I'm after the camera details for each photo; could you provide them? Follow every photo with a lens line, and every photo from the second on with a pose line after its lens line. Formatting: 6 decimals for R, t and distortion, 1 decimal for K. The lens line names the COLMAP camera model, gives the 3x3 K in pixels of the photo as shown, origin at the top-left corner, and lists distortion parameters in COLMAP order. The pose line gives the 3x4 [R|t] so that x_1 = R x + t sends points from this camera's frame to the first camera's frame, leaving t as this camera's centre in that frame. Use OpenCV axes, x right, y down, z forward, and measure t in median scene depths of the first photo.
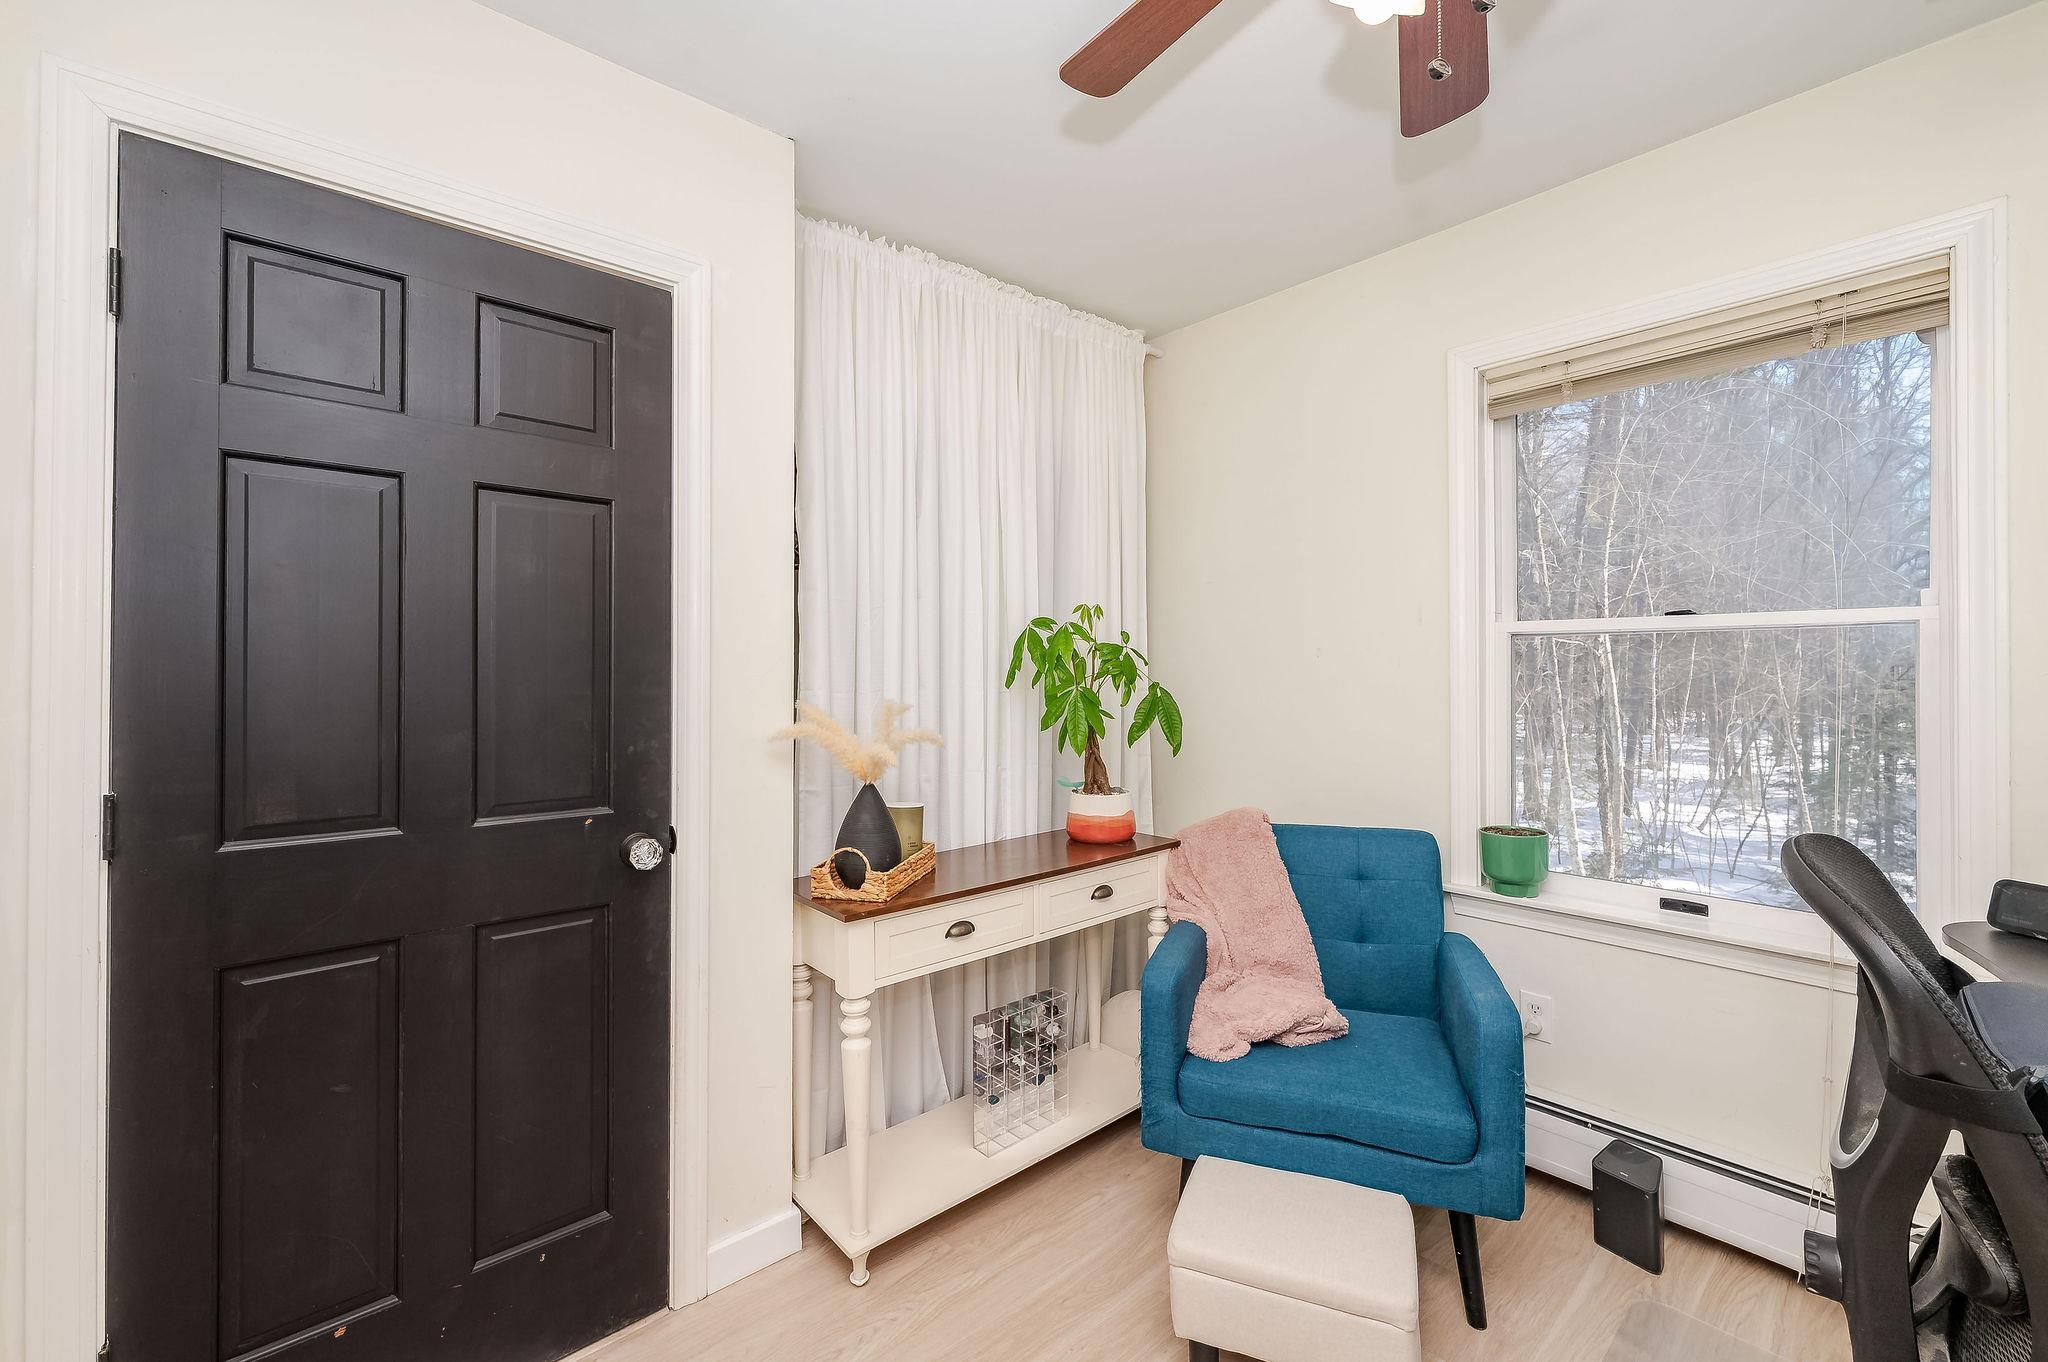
lens RADIAL K [[835.0, 0, 1020.4], [0, 835.0, 678.2], [0, 0, 1]] dist [0.000525, 0.000091]
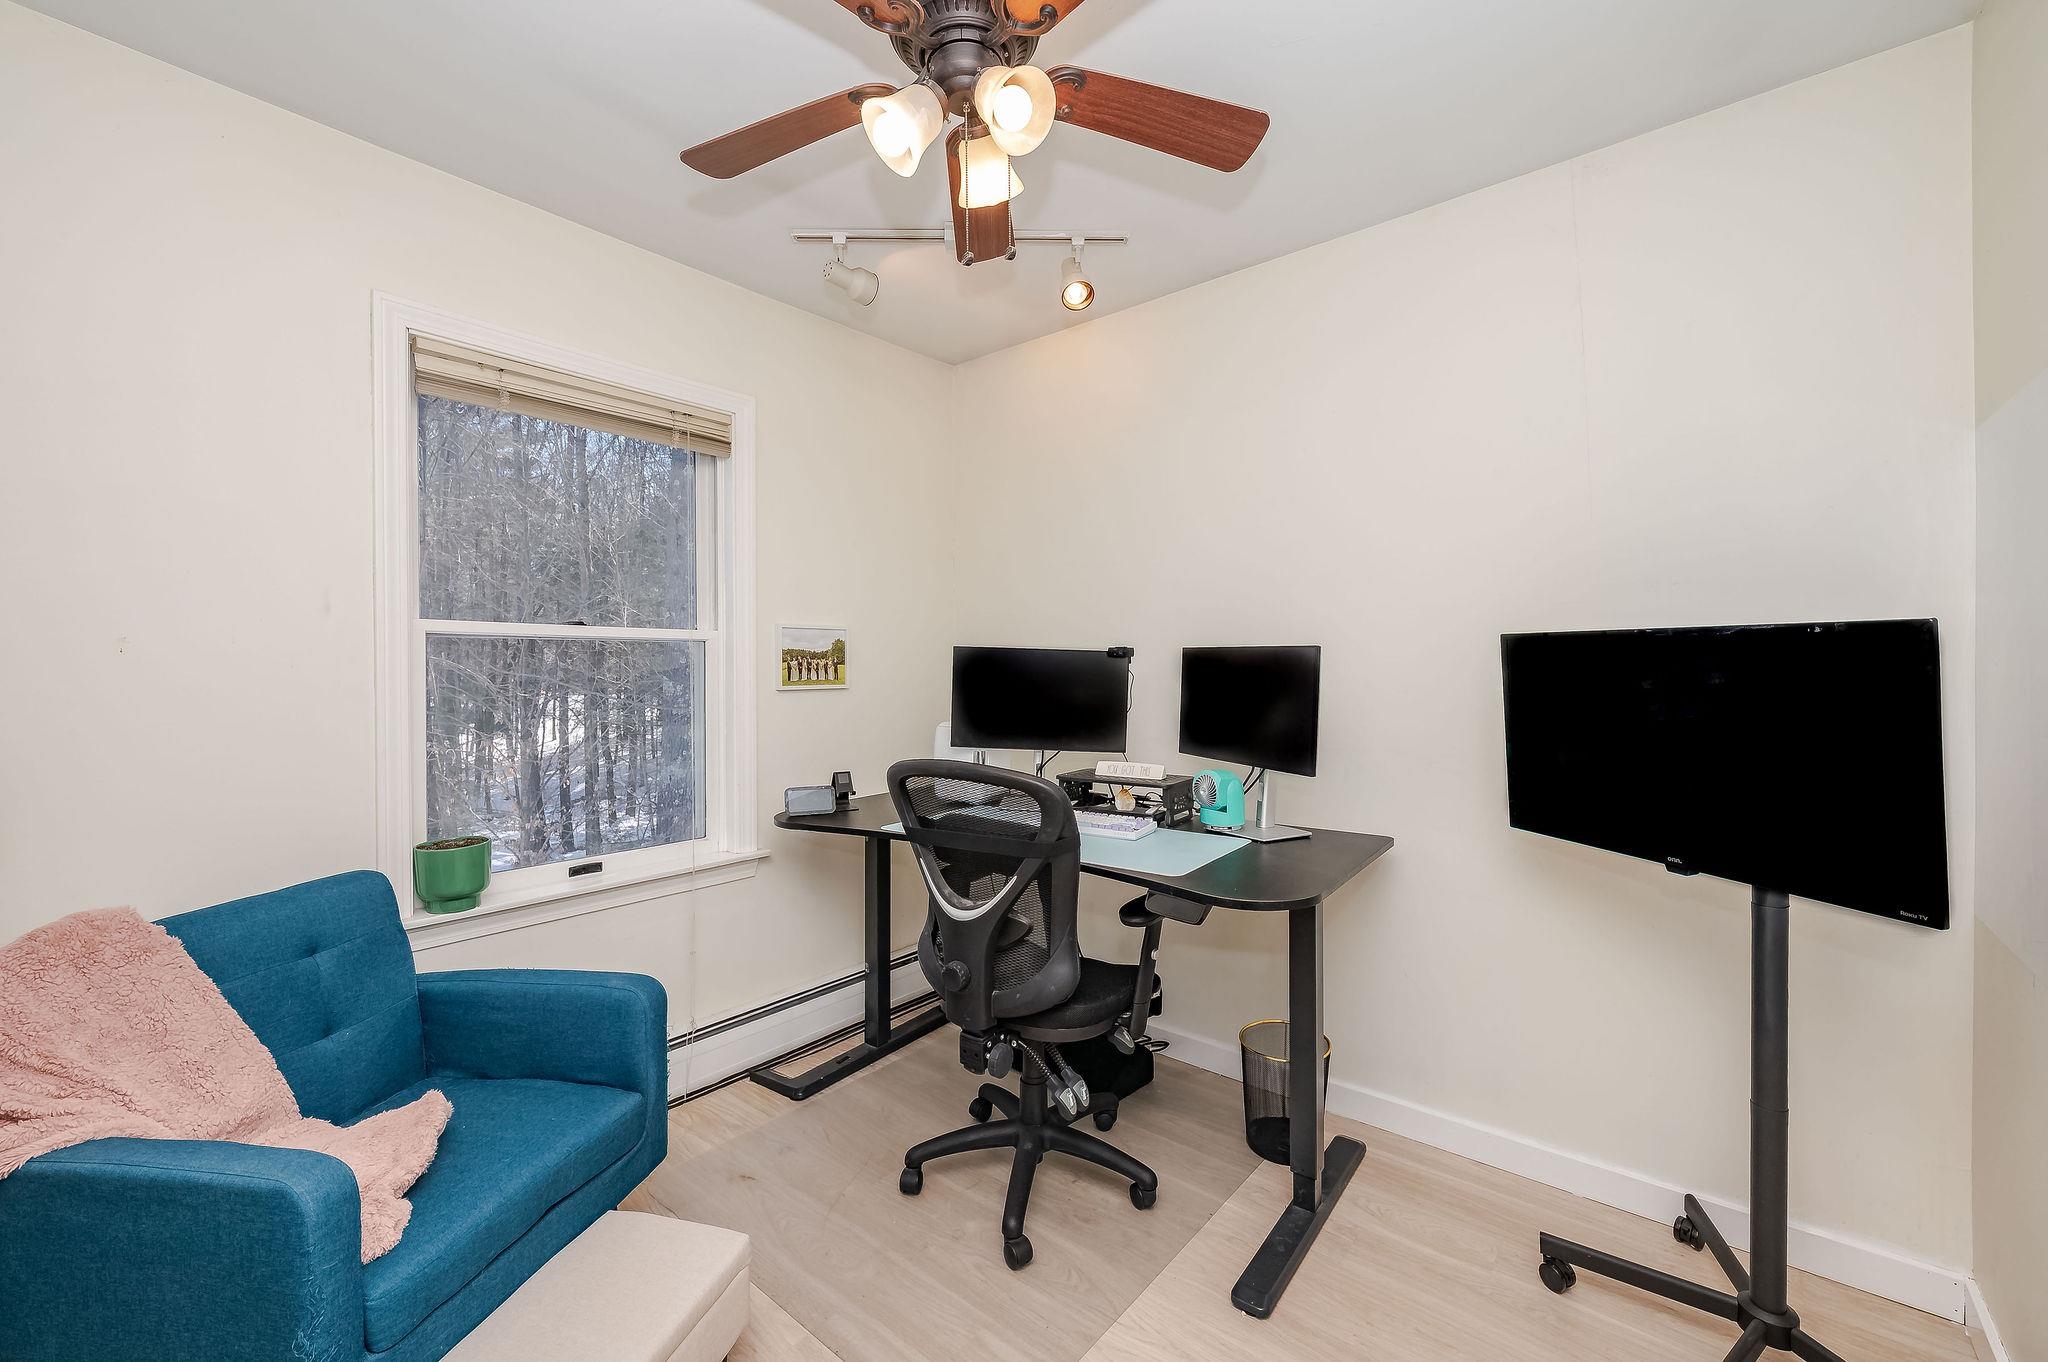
lens RADIAL K [[835.0, 0, 1020.4], [0, 835.0, 678.2], [0, 0, 1]] dist [0.000525, 0.000091]
pose [[-0.155896, -0.000736, 0.987773, -0.449052], [0.018862, 0.999815, 0.003722, 0.007364], [-0.987593, 0.019211, -0.155853, 0.529535]]
